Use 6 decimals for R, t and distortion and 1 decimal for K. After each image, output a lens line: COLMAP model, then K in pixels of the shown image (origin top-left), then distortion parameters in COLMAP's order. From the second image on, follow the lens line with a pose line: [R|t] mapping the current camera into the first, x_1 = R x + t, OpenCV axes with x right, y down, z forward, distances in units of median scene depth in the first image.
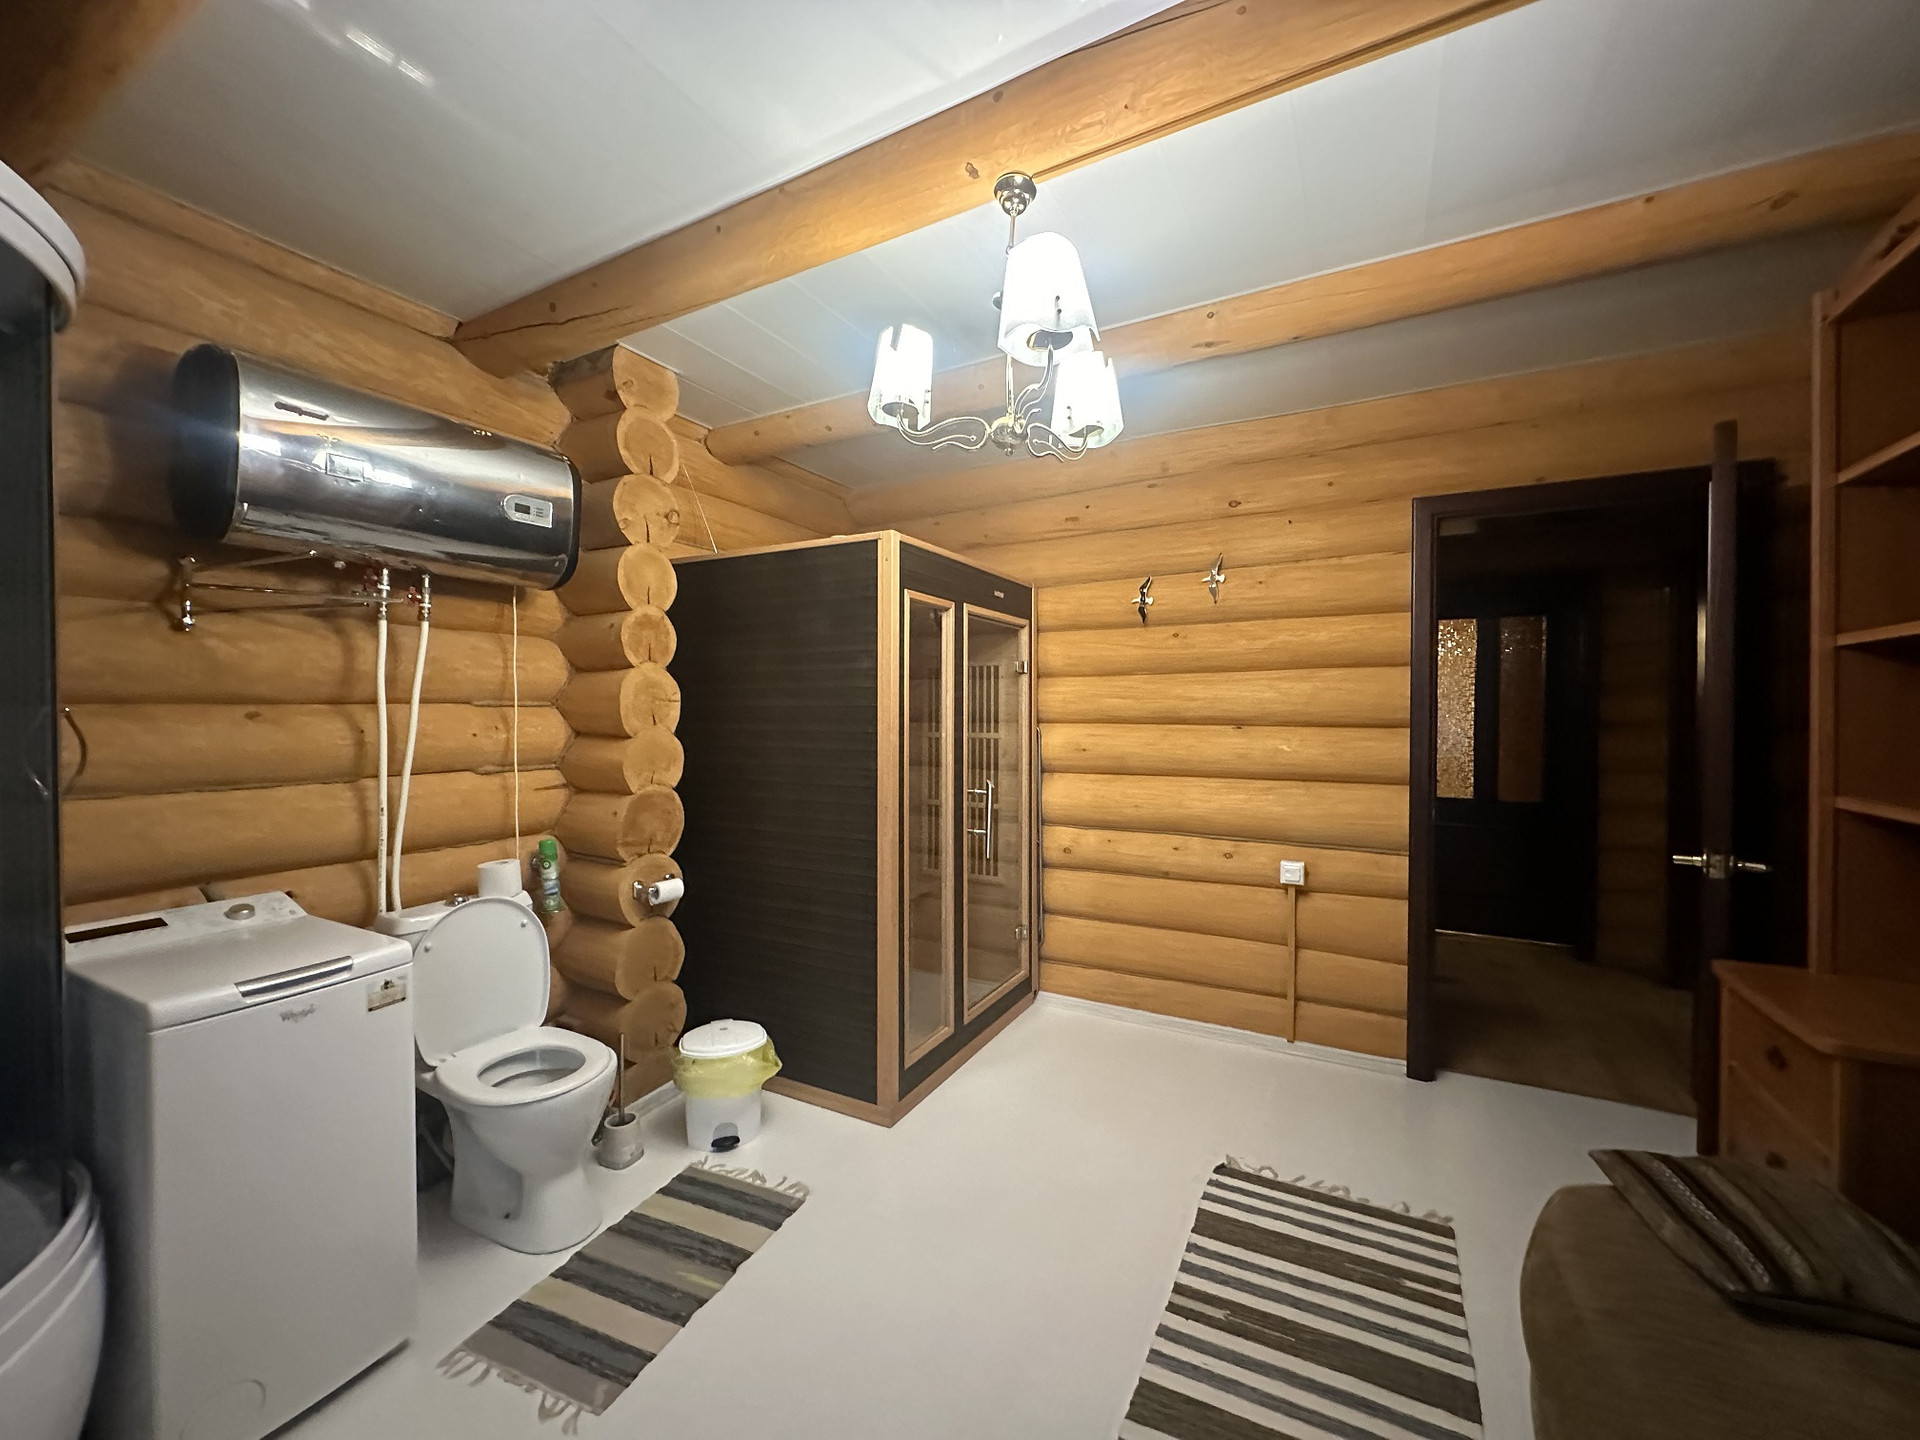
lens RADIAL K [[766.2, 0, 958.3], [0, 766.2, 719.4], [0, 0, 1]] dist [-0.001815, 0.000484]
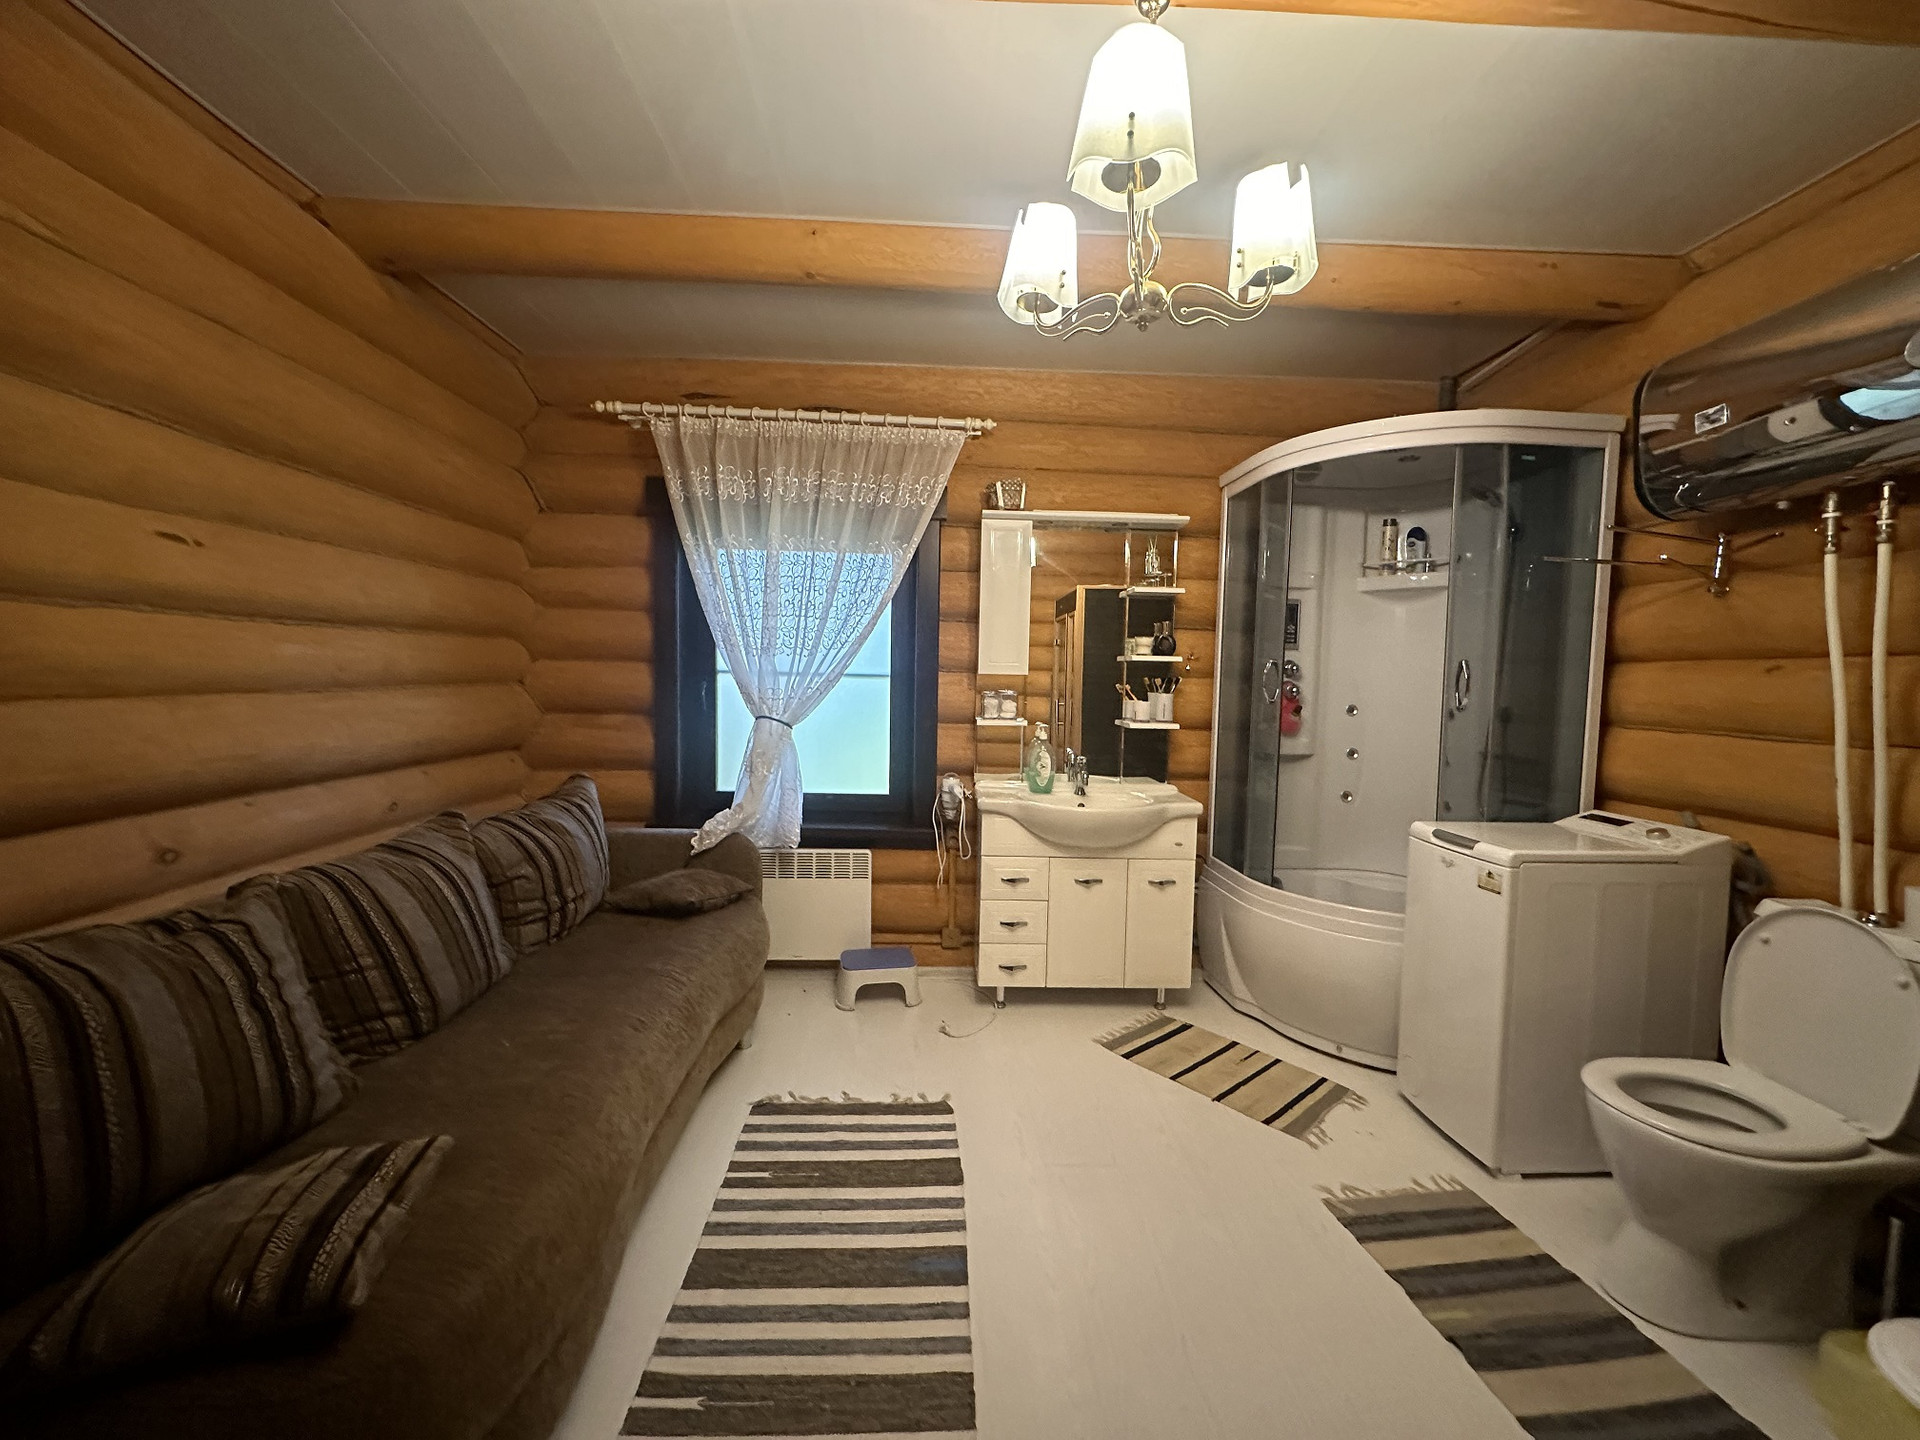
lens RADIAL K [[766.2, 0, 958.3], [0, 766.2, 719.4], [0, 0, 1]] dist [-0.001815, 0.000484]
pose [[-0.861051, 0.012516, -0.508364, 0.543006], [-0.026487, 0.997236, 0.069416, 0.019737], [0.507828, 0.073236, -0.858340, 1.337840]]
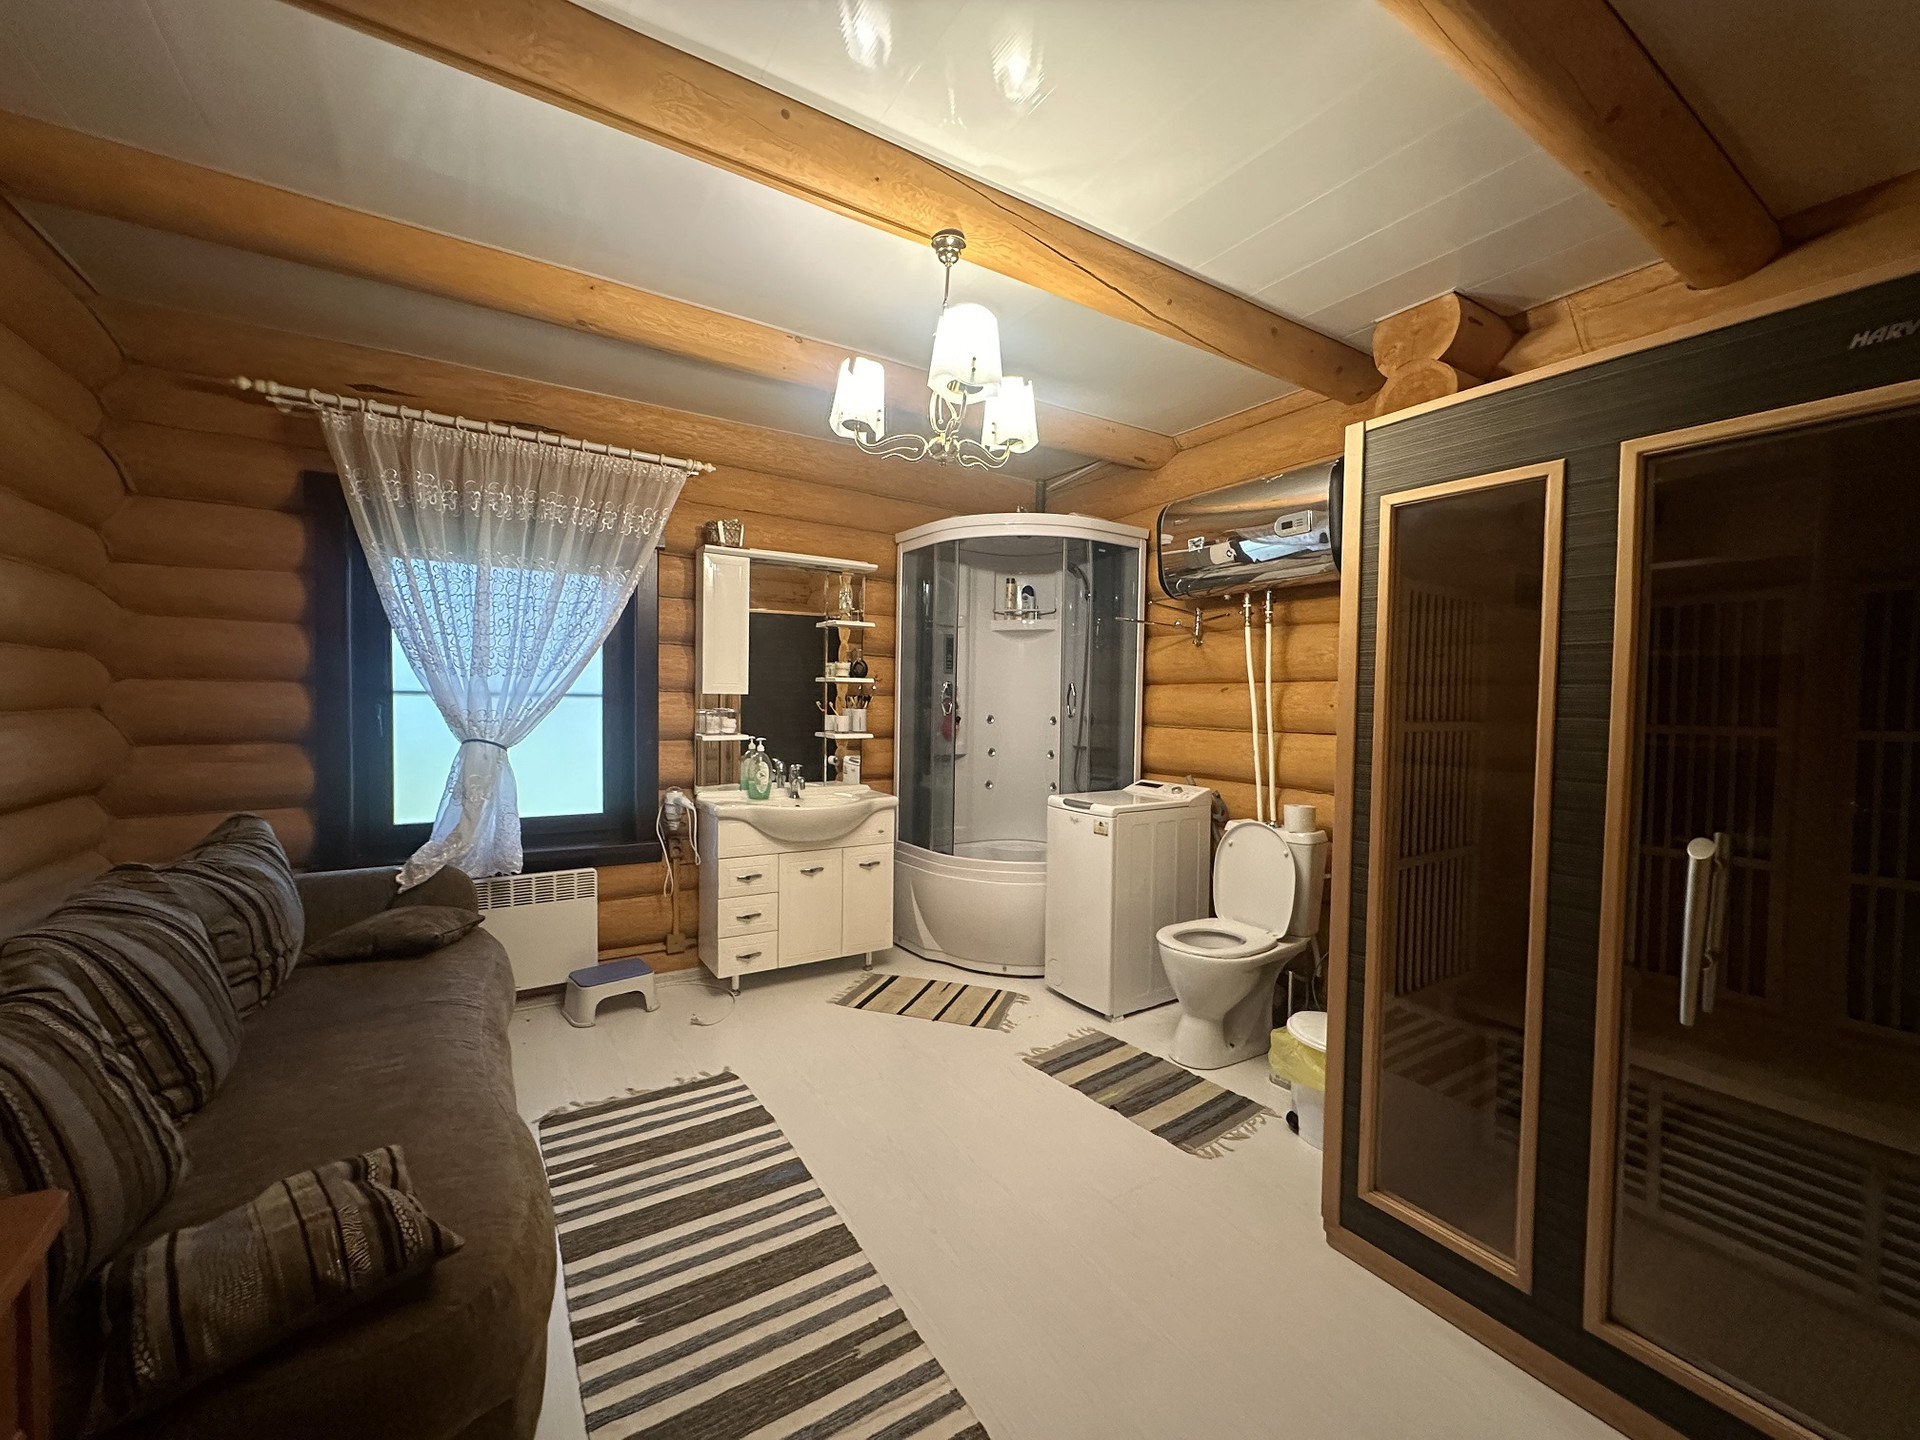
lens RADIAL K [[766.2, 0, 958.3], [0, 766.2, 719.4], [0, 0, 1]] dist [-0.001815, 0.000484]
pose [[-0.486786, 0.018651, -0.873322, 0.932503], [-0.025634, 0.999036, 0.035624, 0.016212], [0.873145, 0.039728, -0.485838, 1.335038]]
